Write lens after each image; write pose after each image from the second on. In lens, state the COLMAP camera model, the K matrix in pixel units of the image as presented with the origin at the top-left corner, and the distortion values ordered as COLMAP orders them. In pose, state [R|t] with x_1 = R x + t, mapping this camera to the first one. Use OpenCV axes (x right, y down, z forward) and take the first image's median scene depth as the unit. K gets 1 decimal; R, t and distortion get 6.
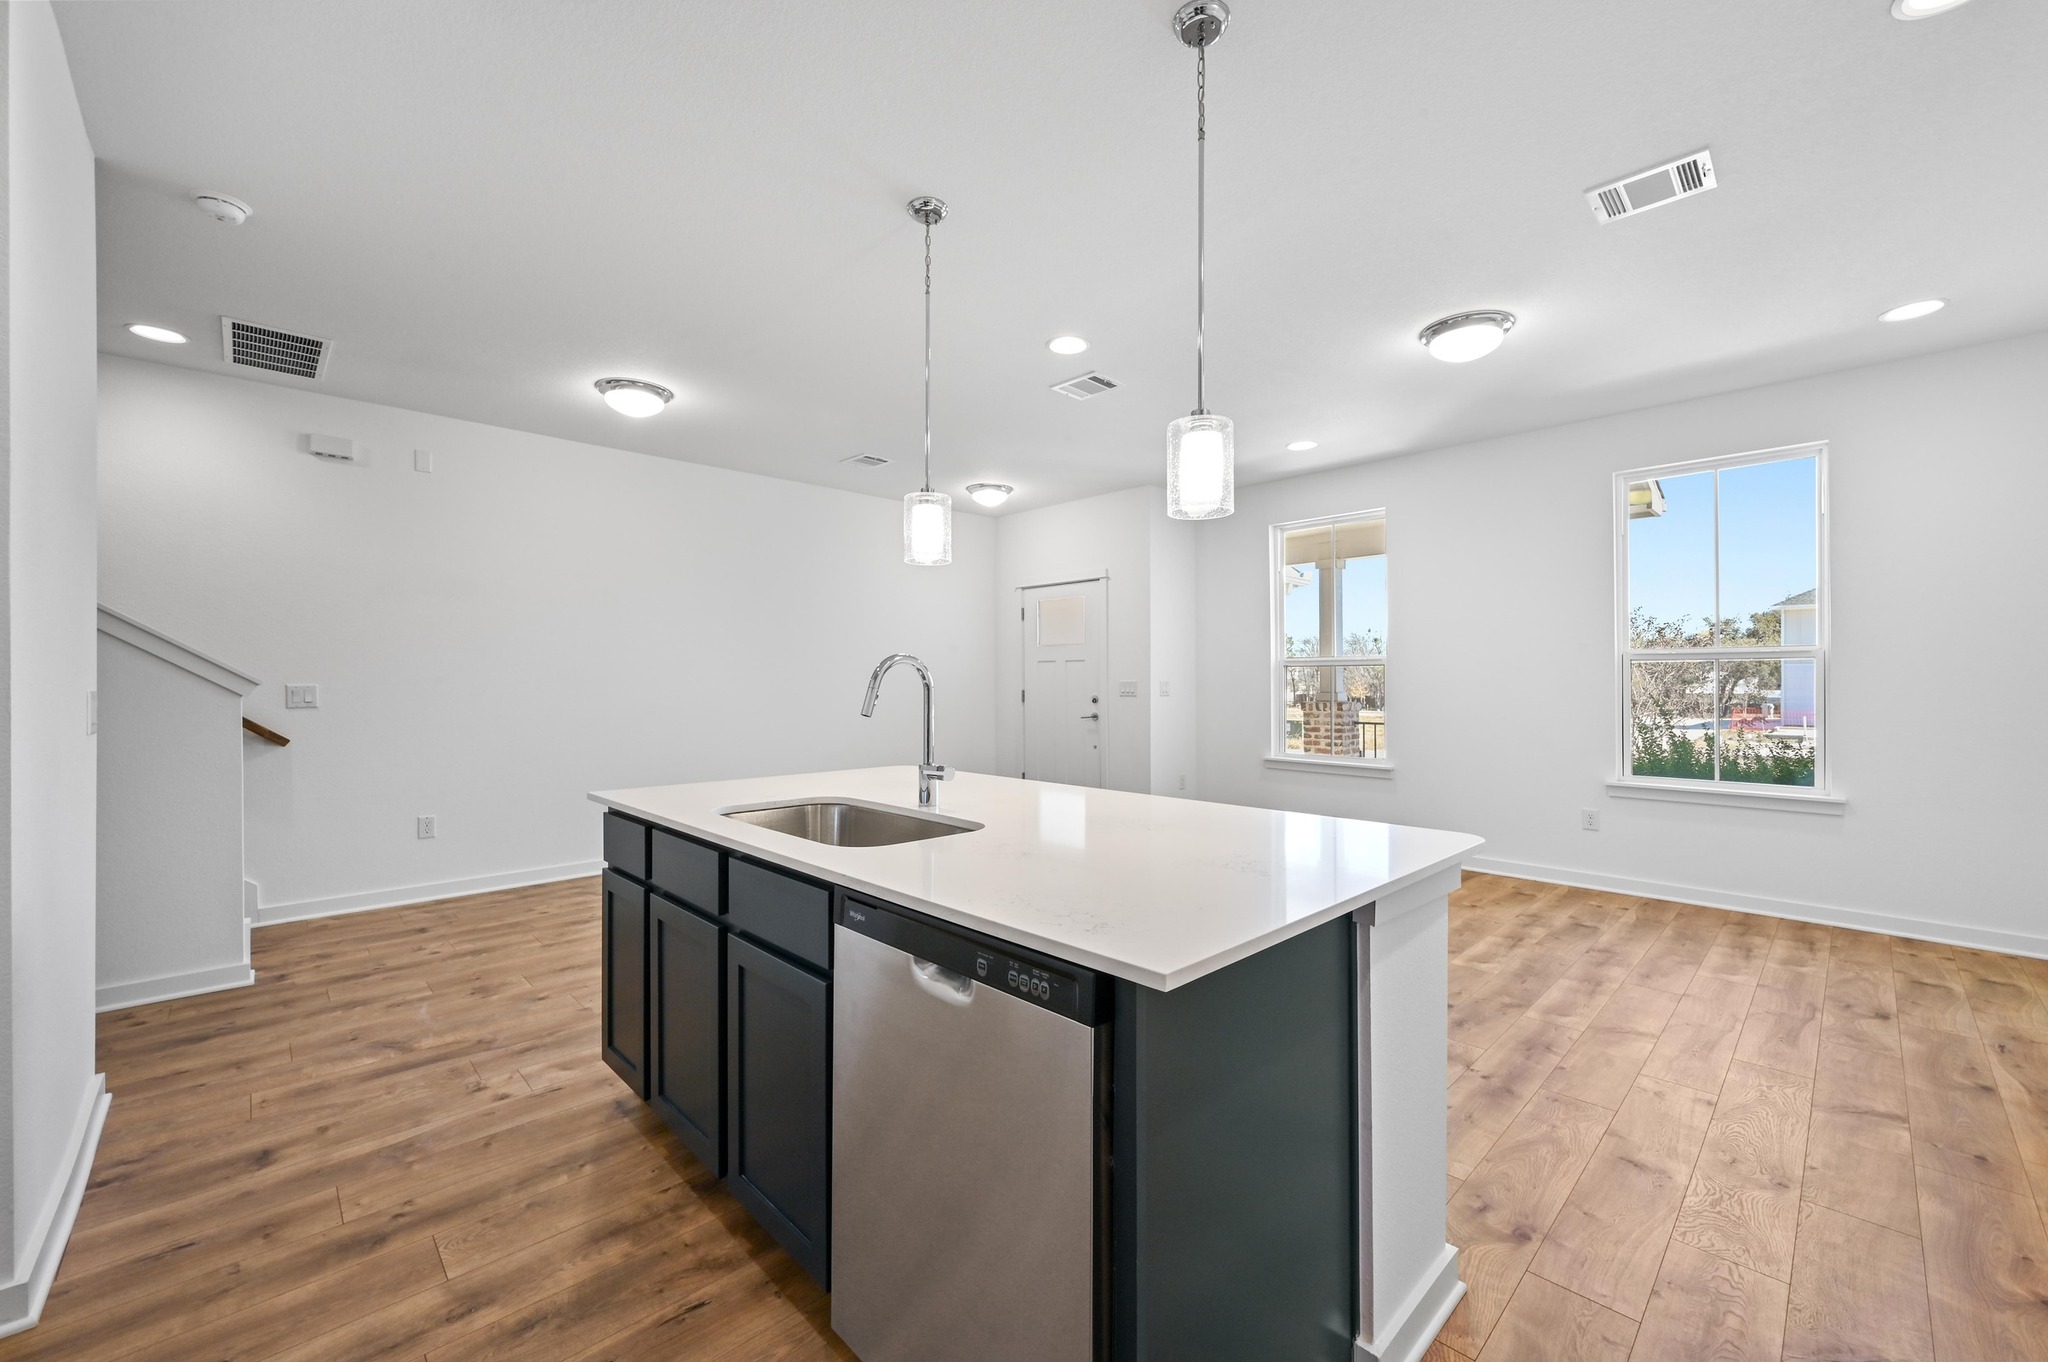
lens RADIAL K [[806.6, 0, 1036.6], [0, 806.6, 682.6], [0, 0, 1]] dist [0.003459, 0.001183]
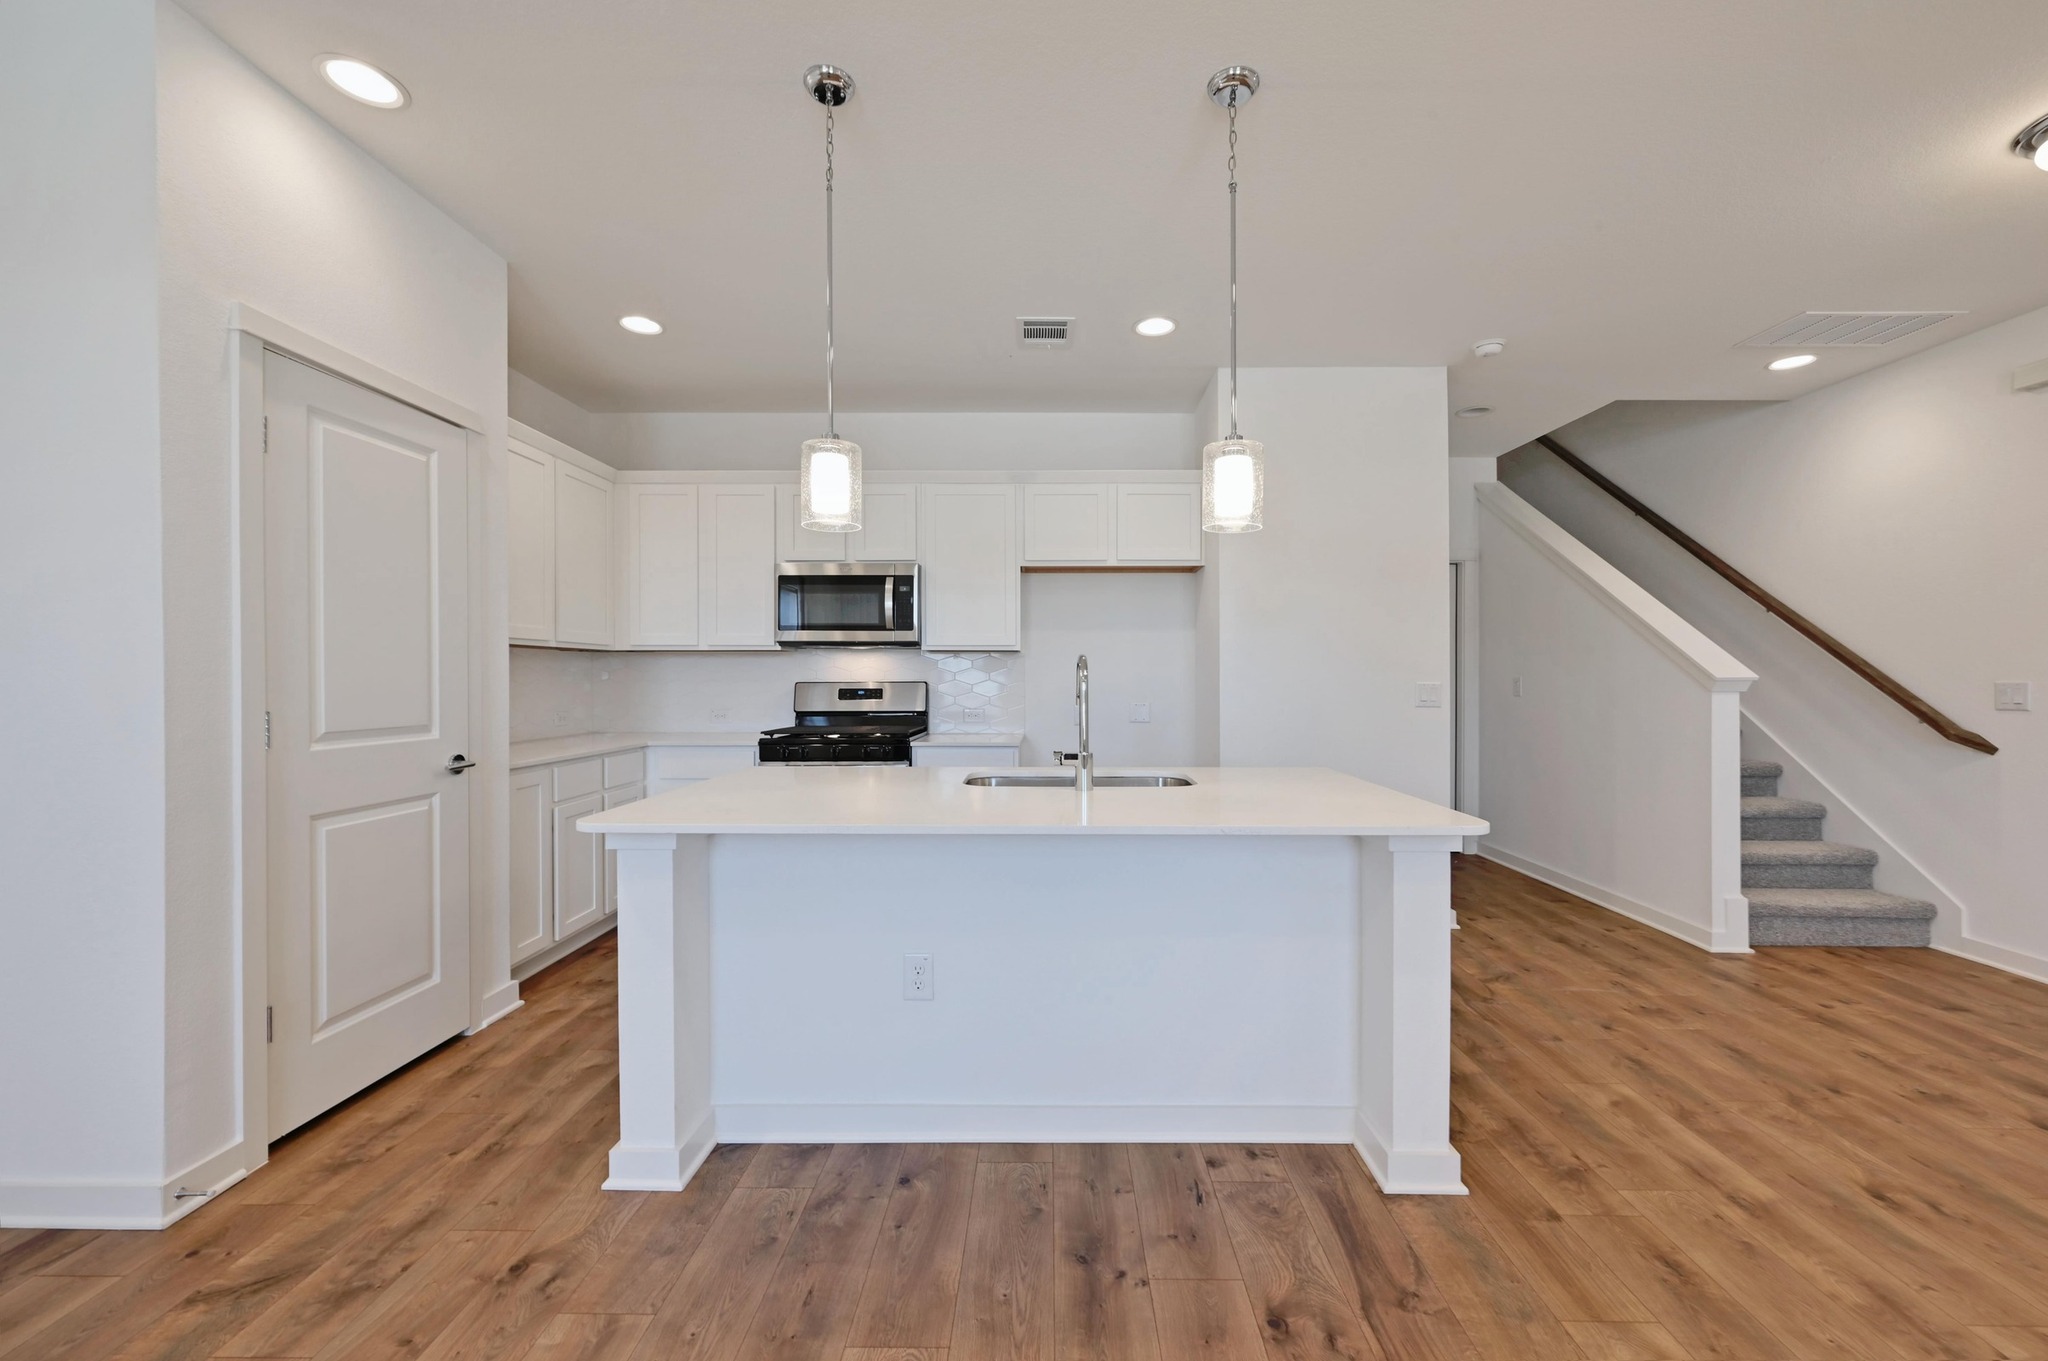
lens RADIAL K [[806.6, 0, 1042.4], [0, 806.6, 680.4], [0, 0, 1]] dist [0.003459, 0.001183]
pose [[-0.705133, 0.004253, -0.709062, 0.443648], [-0.001454, 0.999971, 0.007444, -0.003669], [0.709074, 0.006280, -0.705106, 1.109462]]
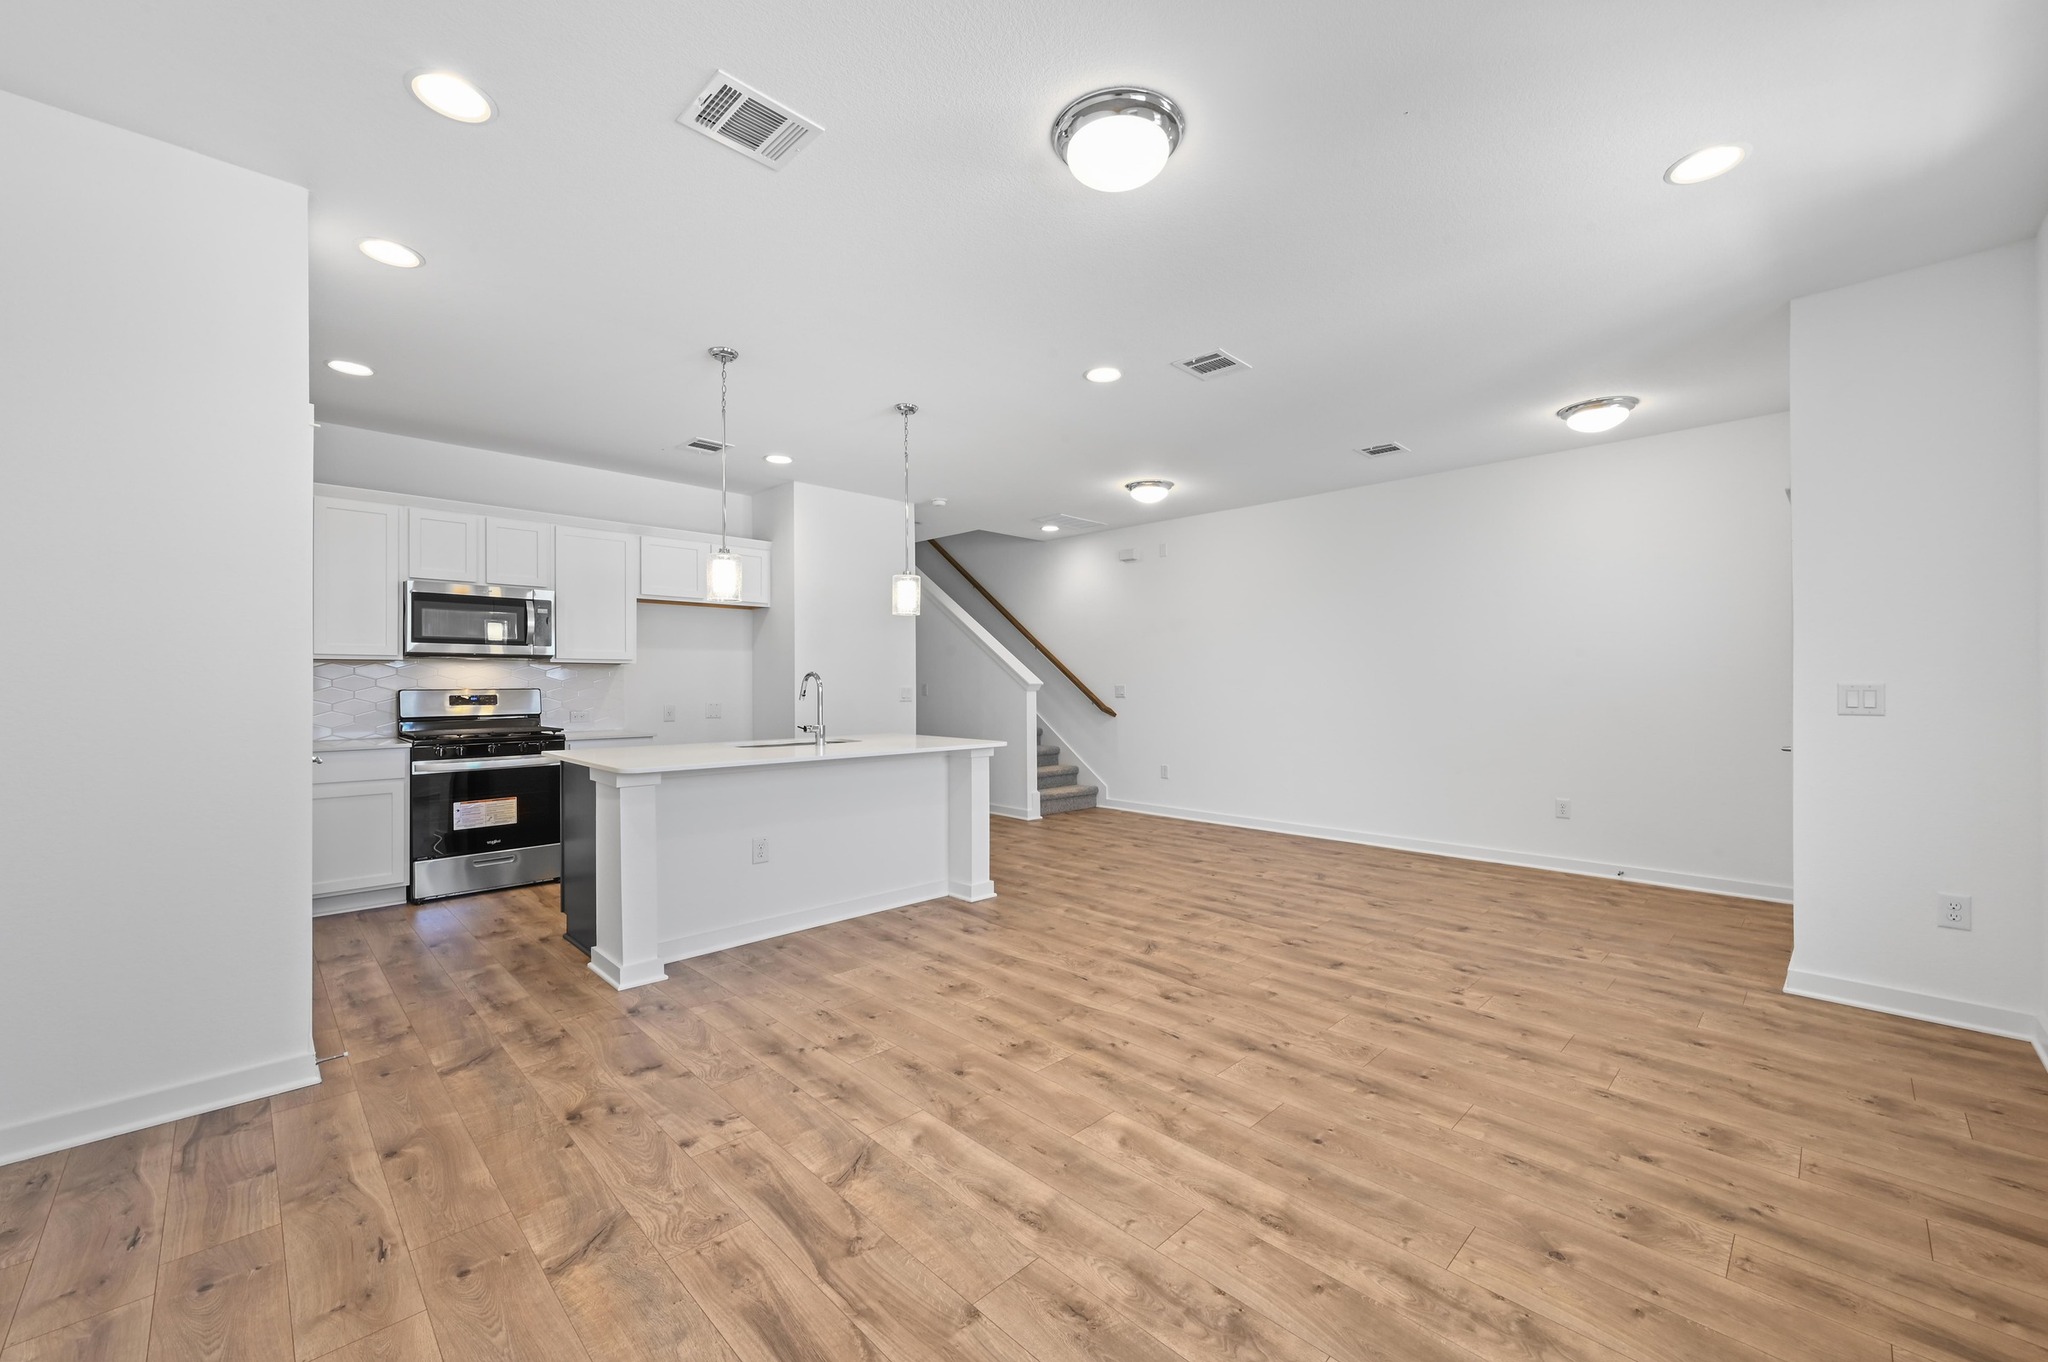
lens RADIAL K [[806.6, 0, 1023.7], [0, 806.6, 682.7], [0, 0, 1]] dist [0.003459, 0.001183]
pose [[0.004007, -0.000566, -0.999992, 1.219305], [-0.000577, 1.000000, -0.000568, -0.002993], [0.999992, 0.000579, 0.004007, 0.961909]]
